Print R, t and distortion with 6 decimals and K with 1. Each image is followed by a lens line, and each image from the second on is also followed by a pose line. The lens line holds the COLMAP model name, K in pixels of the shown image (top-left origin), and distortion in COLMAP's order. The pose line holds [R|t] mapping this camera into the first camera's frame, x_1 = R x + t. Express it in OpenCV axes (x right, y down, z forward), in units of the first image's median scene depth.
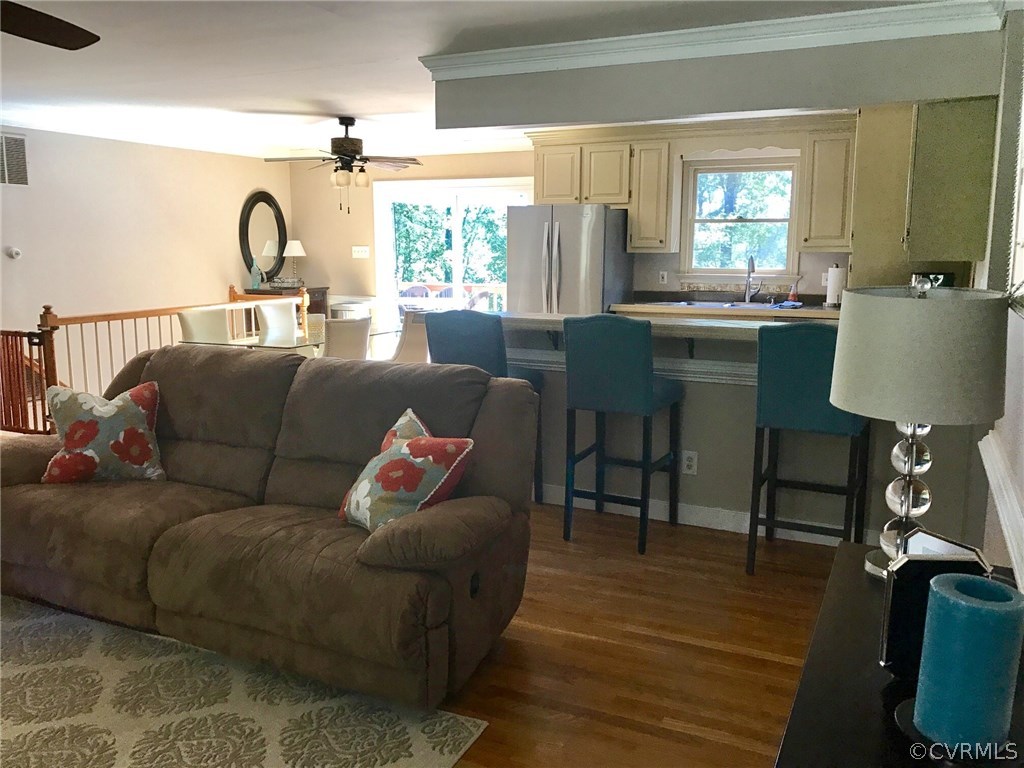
lens RADIAL K [[857.2, 0, 518.3], [0, 857.2, 382.5], [0, 0, 1]] dist [0.047354, -0.075426]
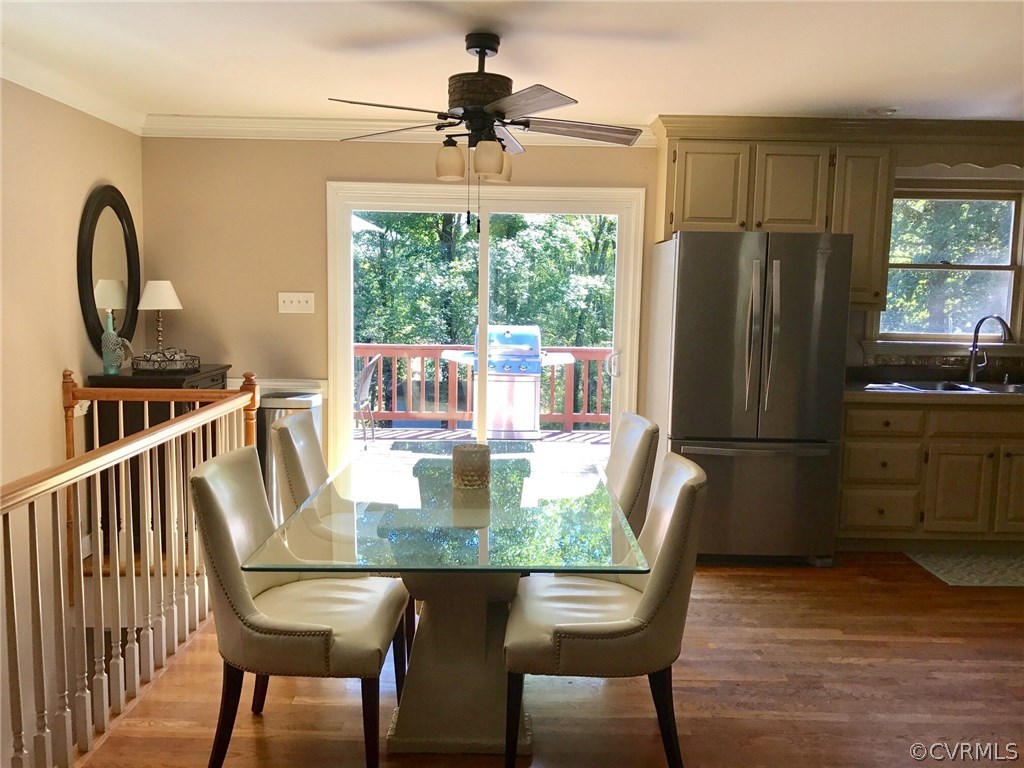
lens RADIAL K [[819.5, 0, 508.4], [0, 819.5, 380.3], [0, 0, 1]] dist [0.005734, -0.007447]
pose [[0.898654, -0.034974, 0.437262, -0.738781], [0.053779, 0.998081, -0.030696, -0.187627], [-0.435350, 0.051101, 0.898810, 1.109475]]
